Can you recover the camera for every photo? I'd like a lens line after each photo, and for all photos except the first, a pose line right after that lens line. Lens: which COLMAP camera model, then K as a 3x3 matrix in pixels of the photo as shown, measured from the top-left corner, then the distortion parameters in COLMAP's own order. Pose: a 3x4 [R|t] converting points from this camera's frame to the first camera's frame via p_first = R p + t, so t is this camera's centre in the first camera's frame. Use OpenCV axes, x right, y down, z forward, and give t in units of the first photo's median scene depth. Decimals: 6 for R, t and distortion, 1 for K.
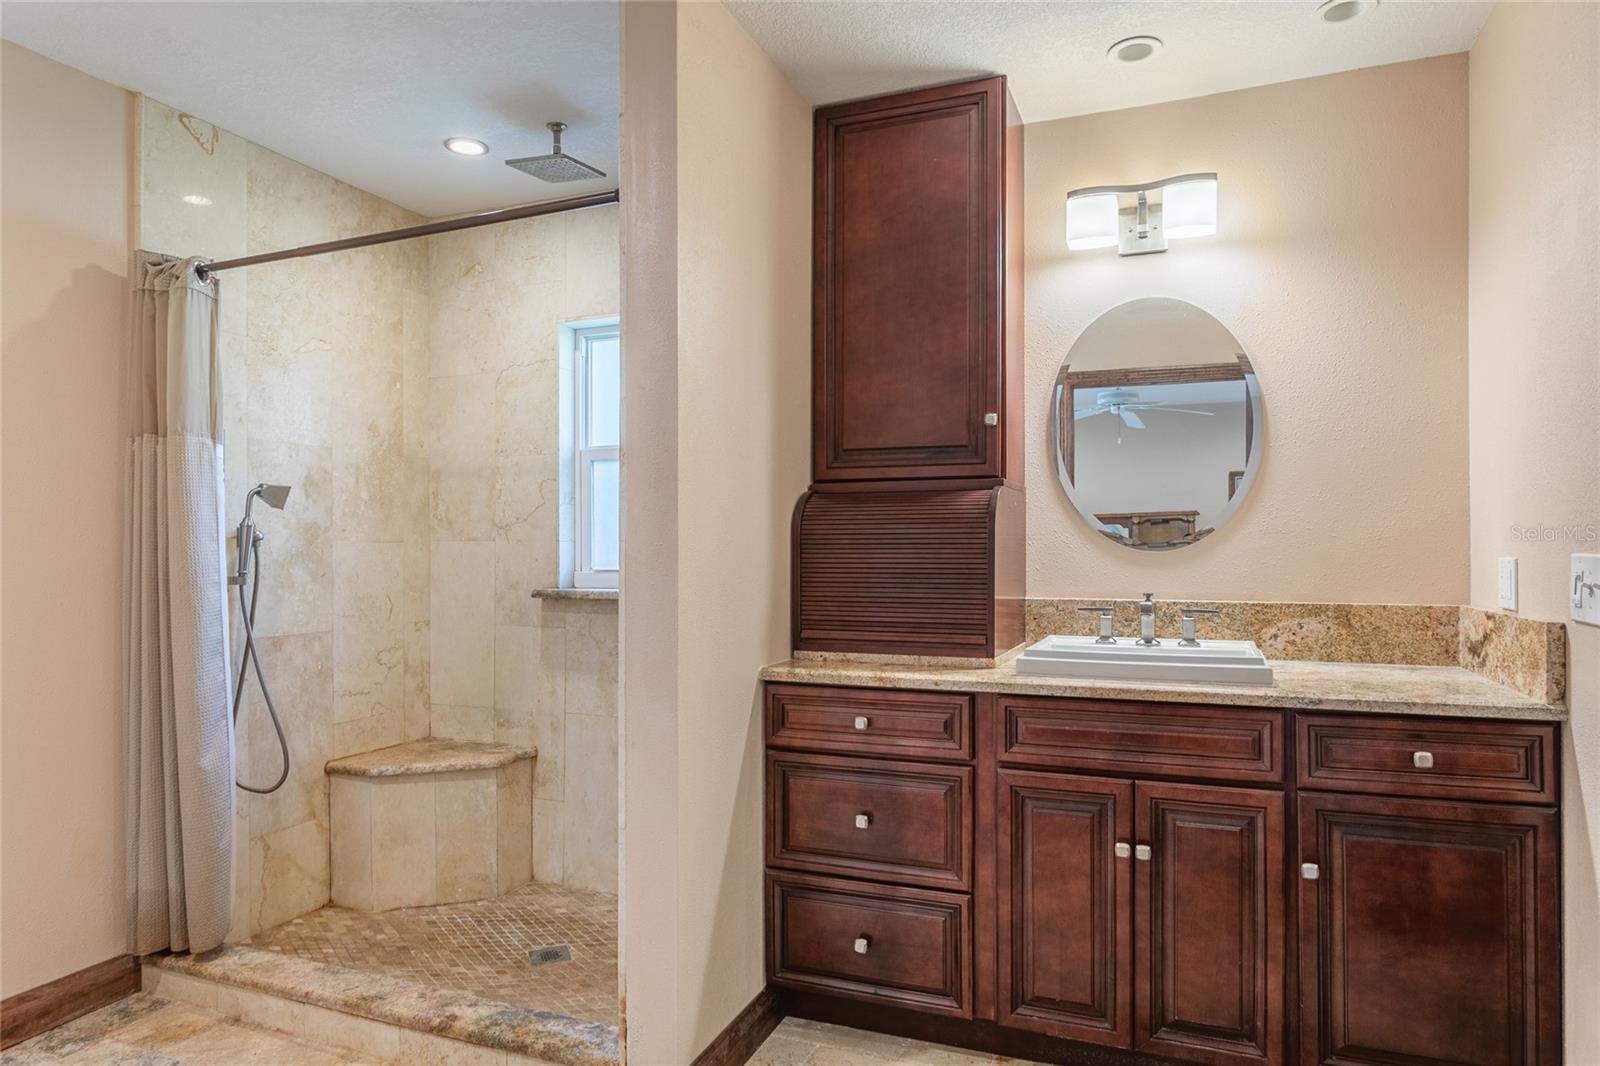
lens RADIAL K [[1006.2, 0, 798.5], [0, 1006.2, 537.9], [0, 0, 1]] dist [-0.002119, -0.000064]
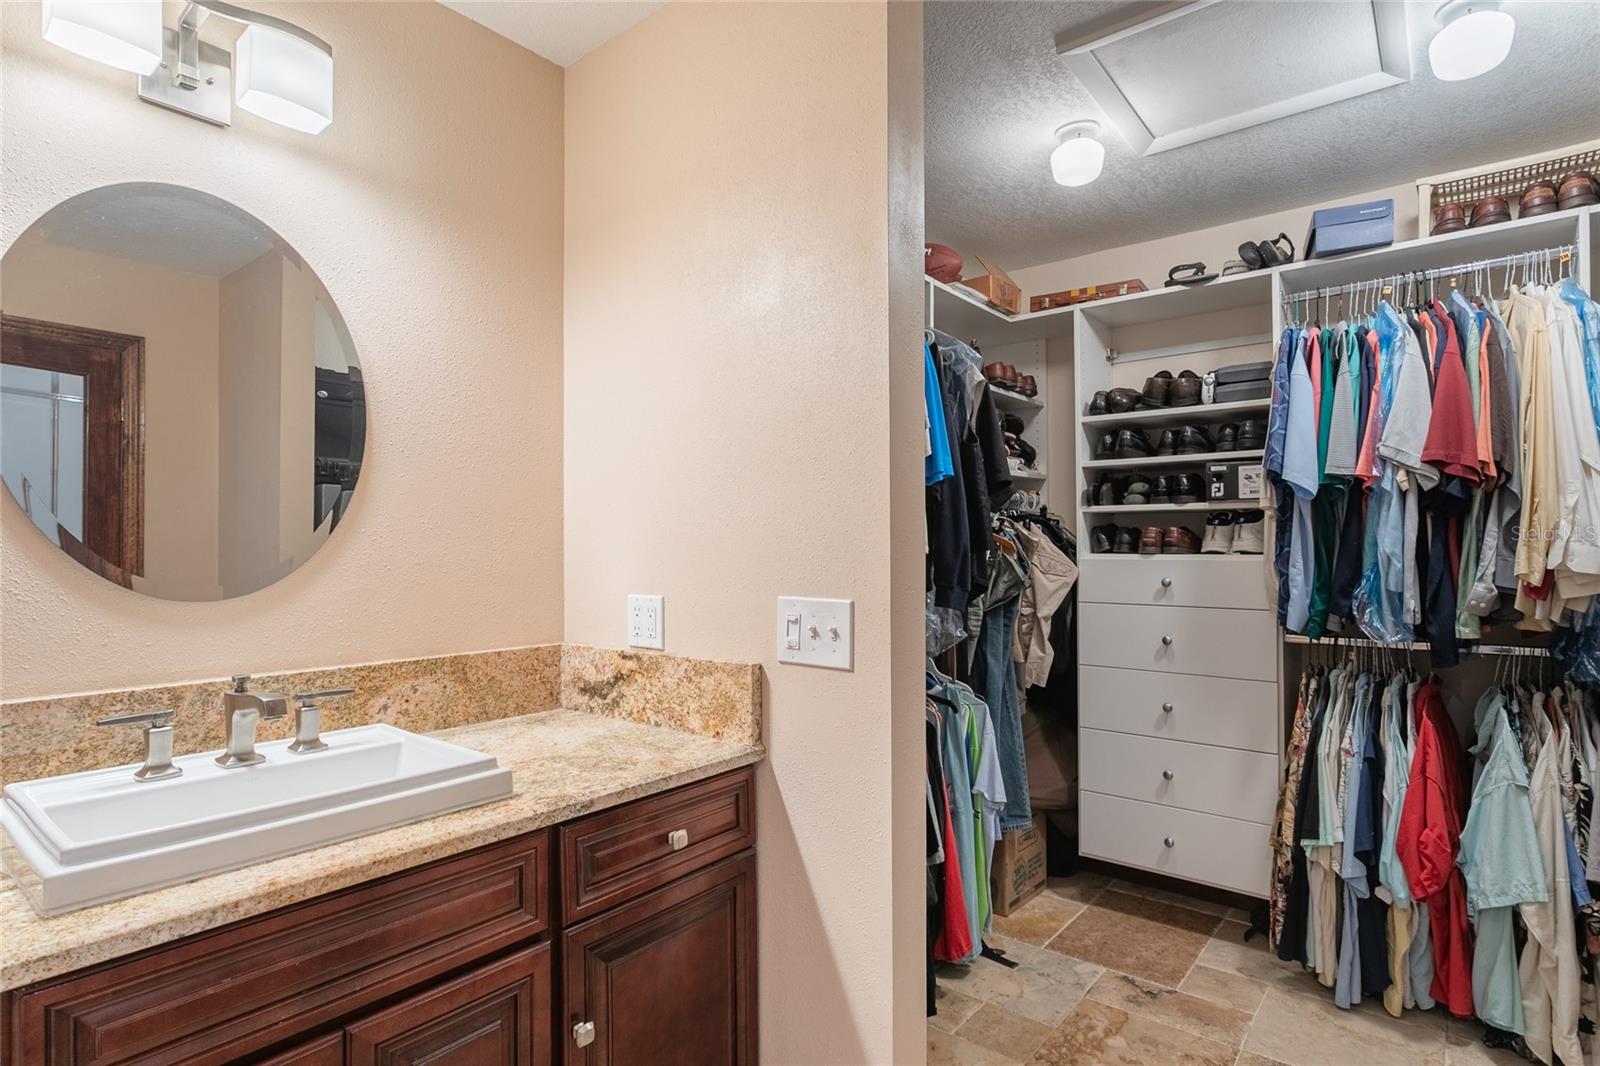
lens RADIAL K [[836.5, 0, 795.2], [0, 836.5, 546.2], [0, 0, 1]] dist [-0.005617, 0.000380]
pose [[0.294976, 0.004230, 0.955495, -0.036240], [-0.010716, 0.999942, -0.001119, -0.029263], [-0.955444, -0.009909, 0.295005, 0.608775]]
